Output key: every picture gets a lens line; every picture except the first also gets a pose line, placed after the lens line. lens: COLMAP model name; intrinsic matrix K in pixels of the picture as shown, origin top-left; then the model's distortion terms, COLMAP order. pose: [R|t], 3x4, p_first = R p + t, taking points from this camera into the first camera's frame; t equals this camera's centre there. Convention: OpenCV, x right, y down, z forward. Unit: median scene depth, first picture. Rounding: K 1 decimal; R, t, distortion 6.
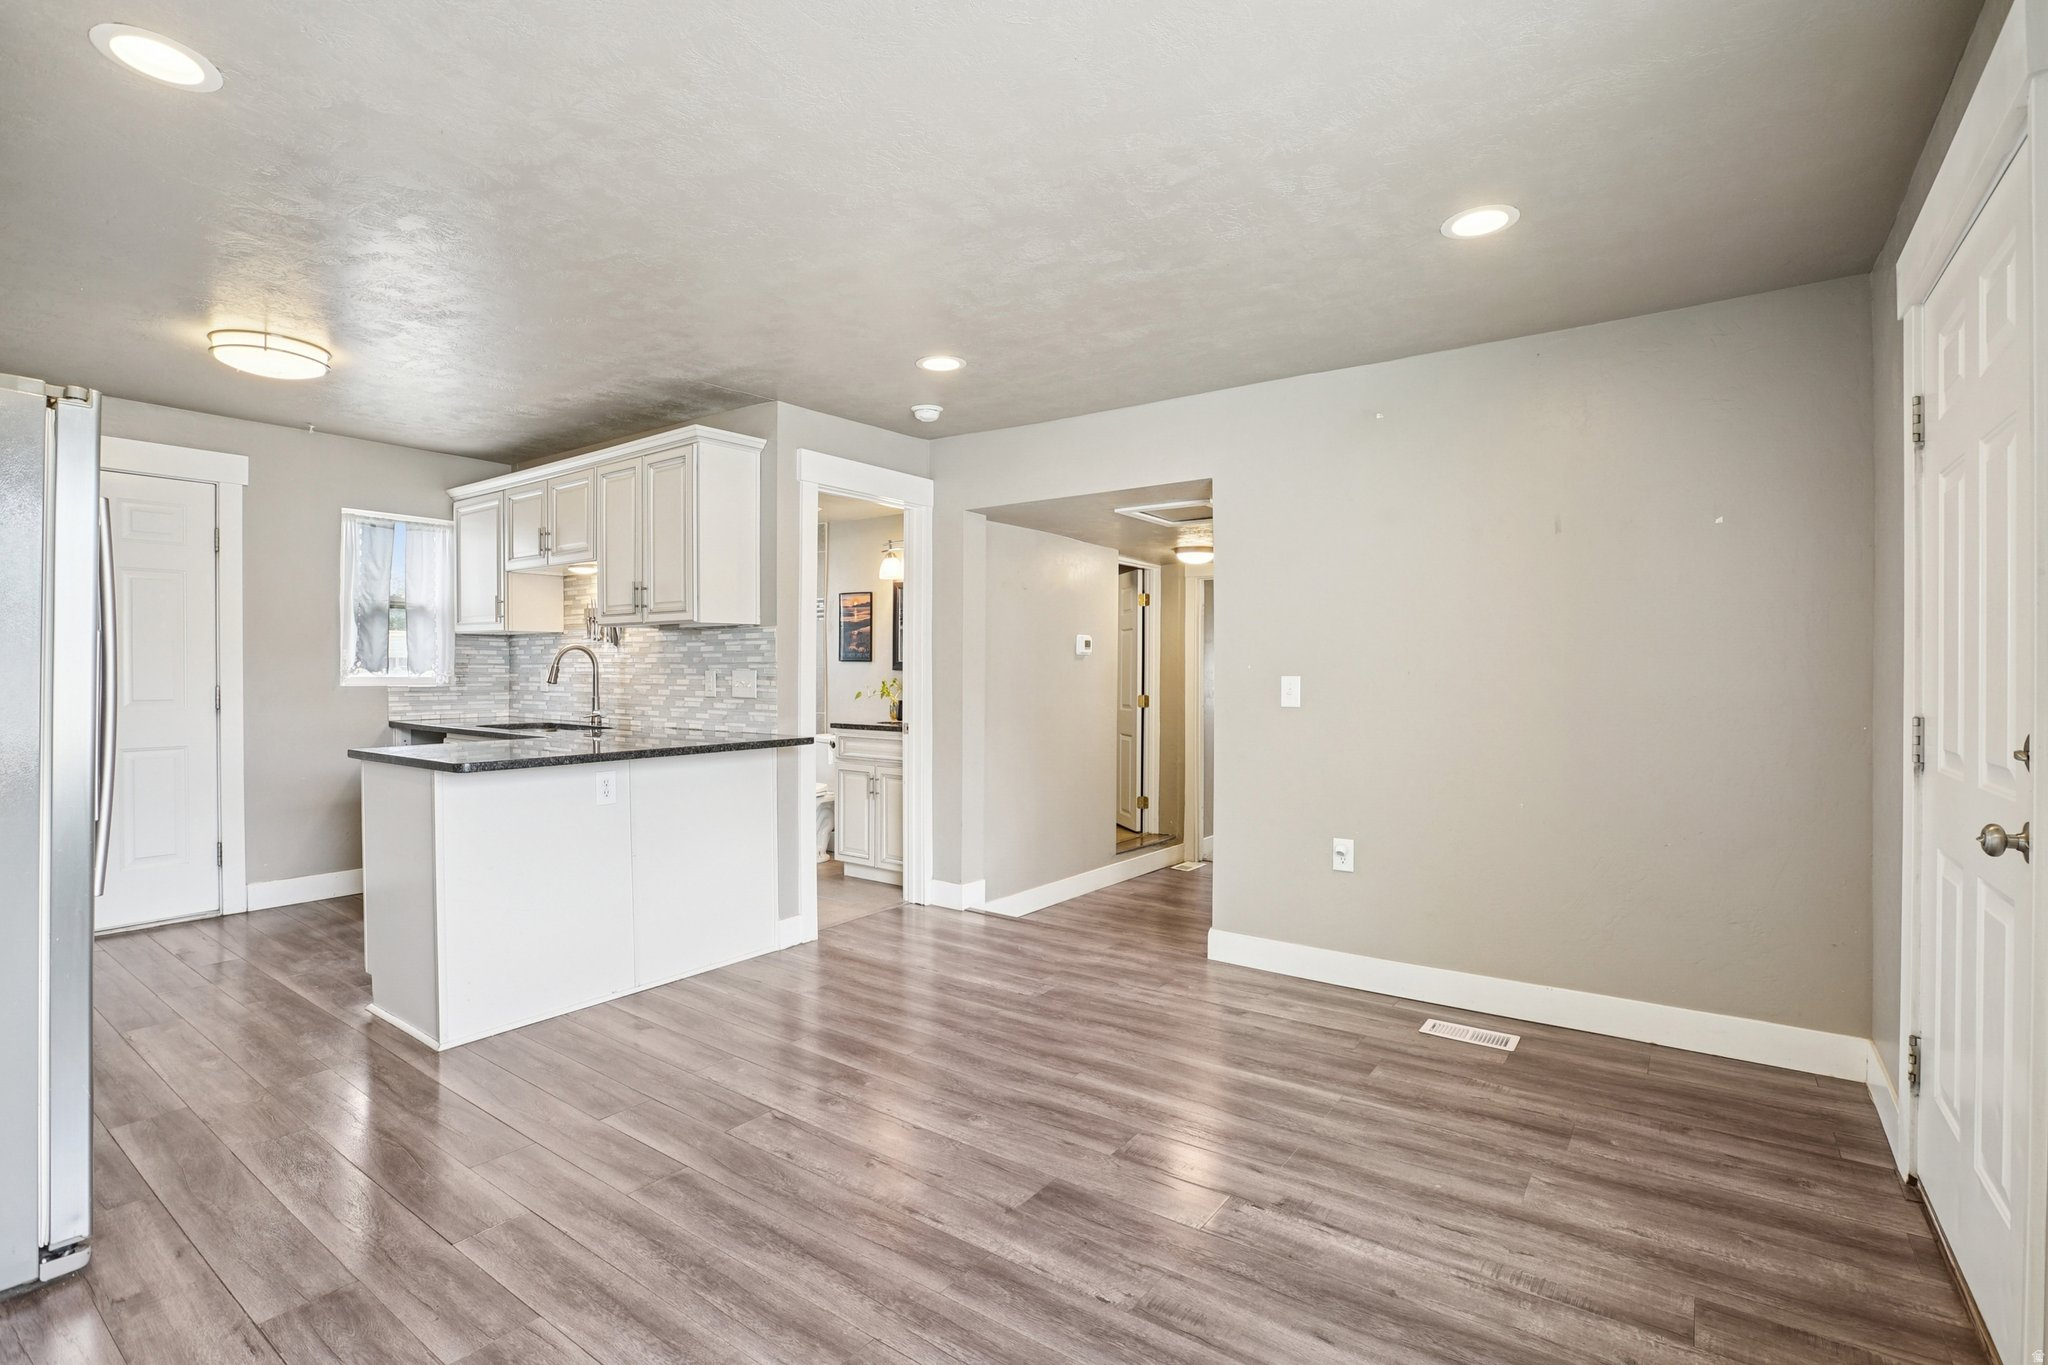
lens RADIAL K [[955.2, 0, 1029.7], [0, 955.2, 683.5], [0, 0, 1]] dist [-0.041411, 0.009549]
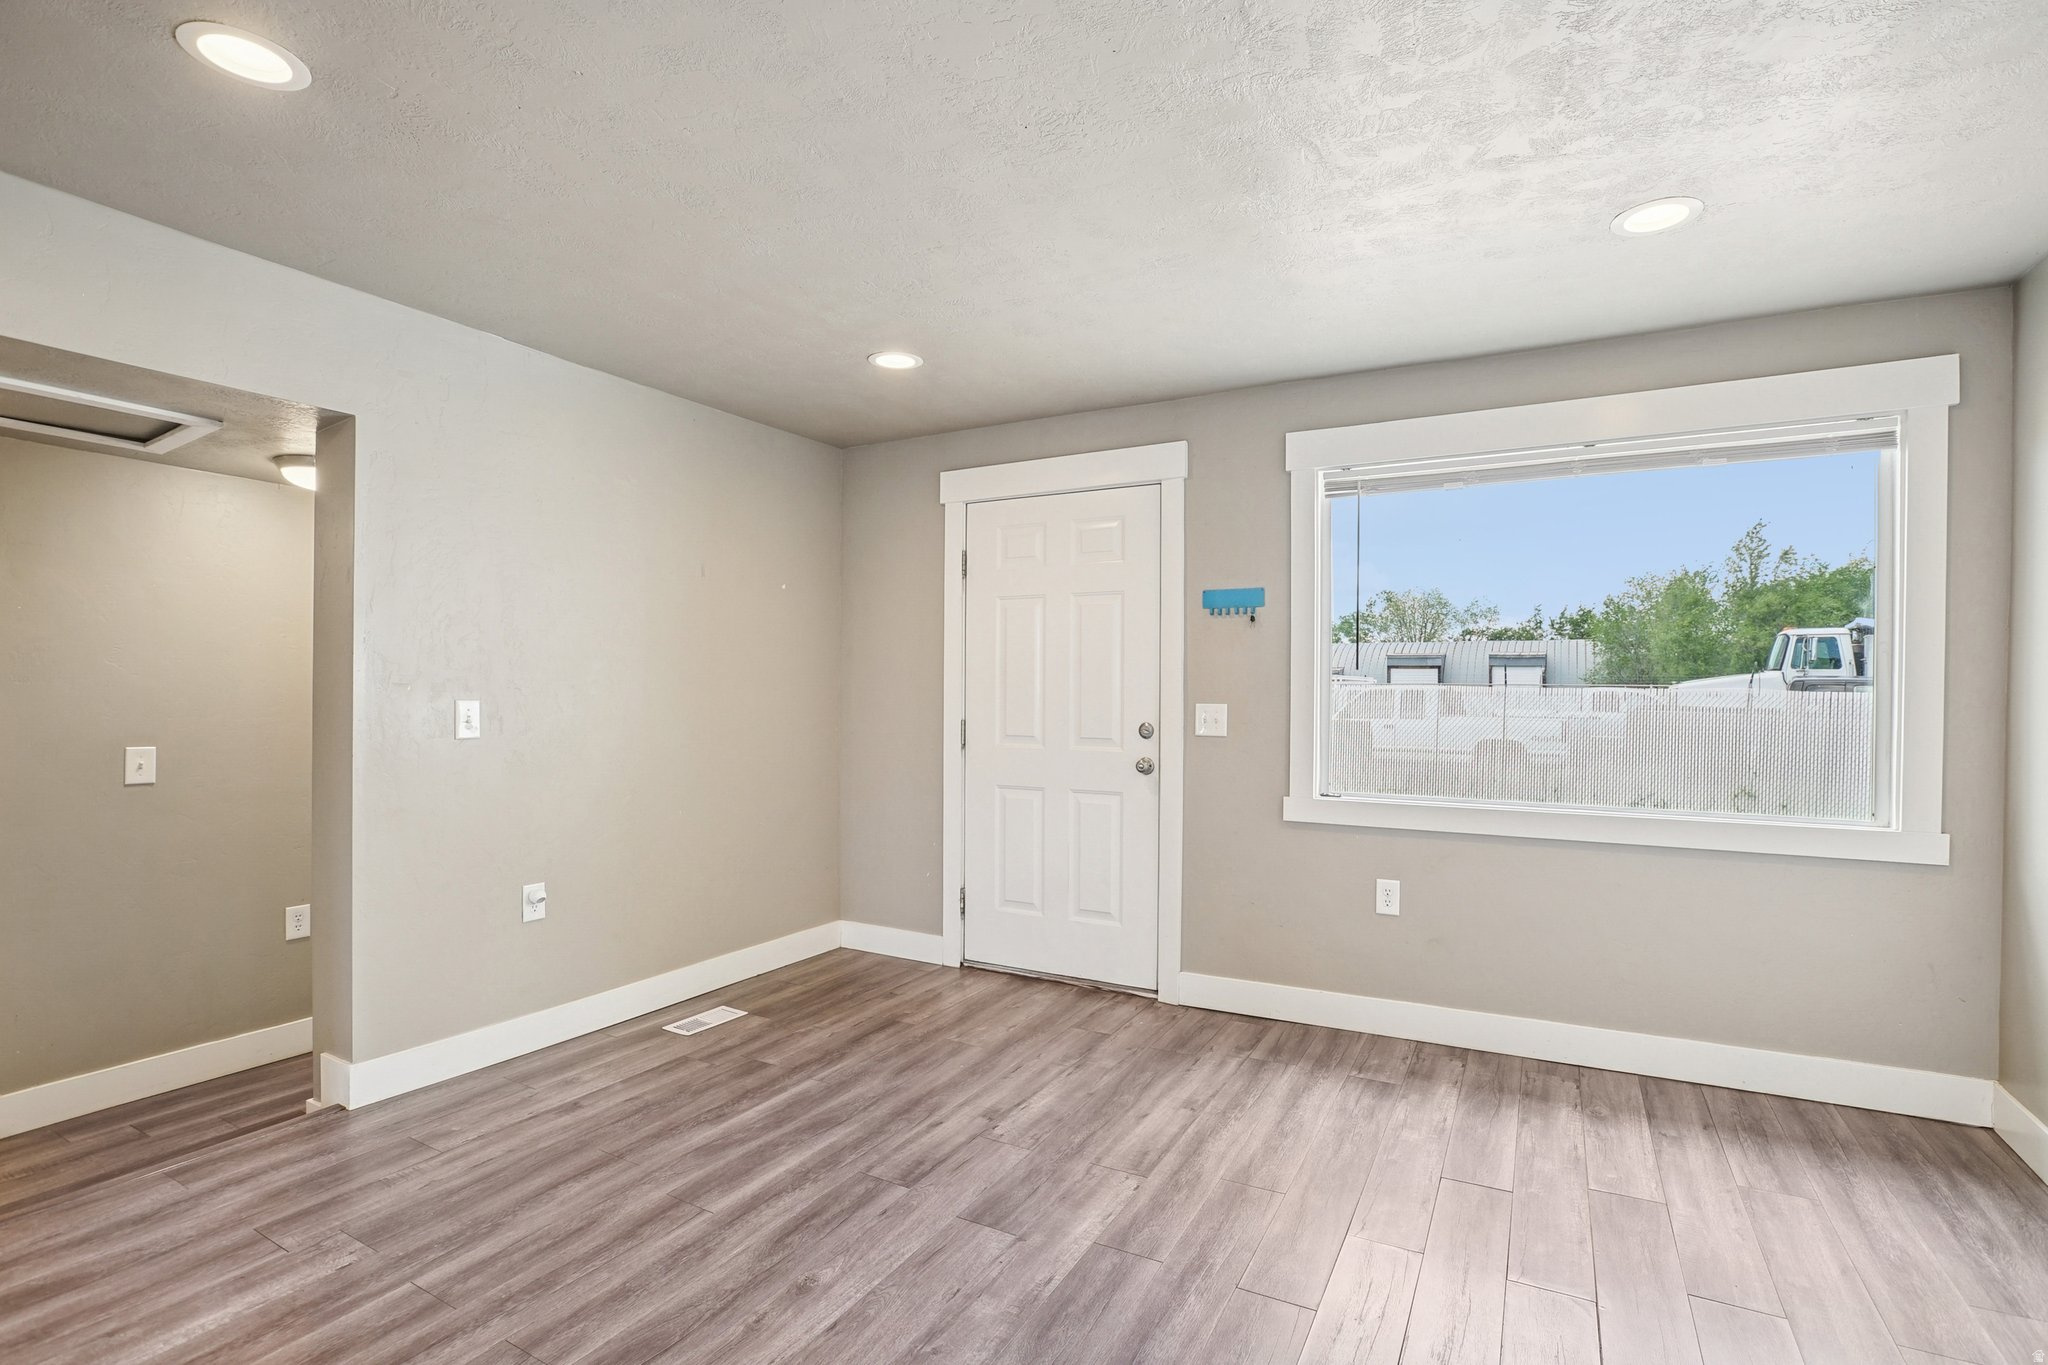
lens RADIAL K [[955.2, 0, 1031.9], [0, 955.2, 695.7], [0, 0, 1]] dist [-0.041411, 0.009549]
pose [[-0.124927, -0.006298, 0.992146, -0.578553], [0.002274, 0.999975, 0.006634, -0.015257], [-0.992163, 0.003085, -0.124910, 0.633741]]
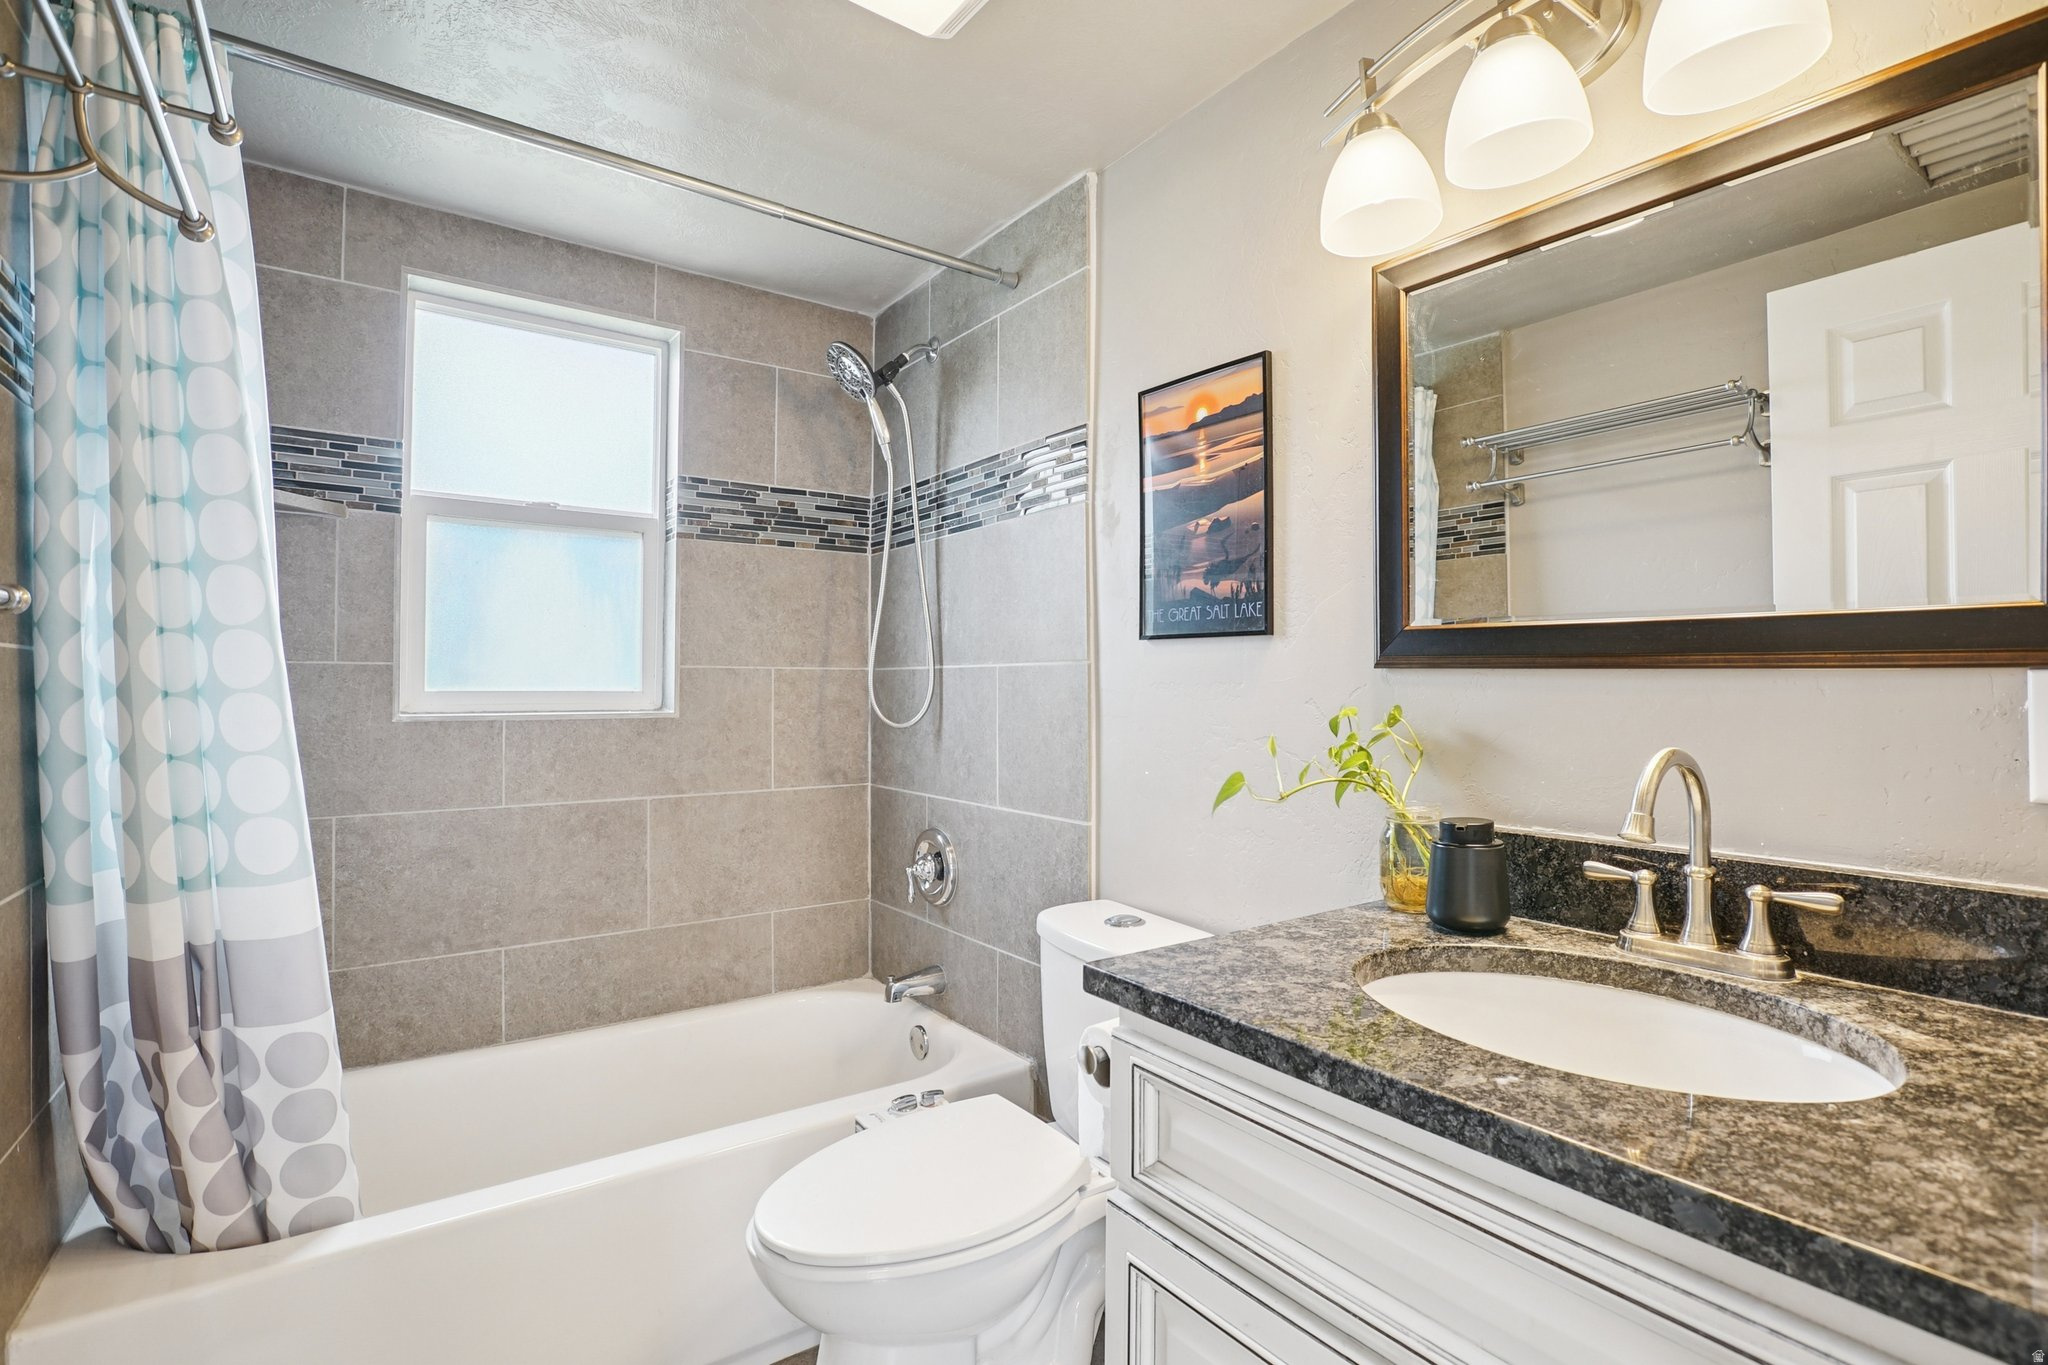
lens RADIAL K [[955.2, 0, 1031.6], [0, 955.2, 684.6], [0, 0, 1]] dist [-0.041411, 0.009549]
pose [[0.950006, -0.004795, -0.312194, -0.242286], [-0.001433, 0.999805, -0.019716, -0.008515], [0.312227, 0.019178, 0.949814, 1.228500]]
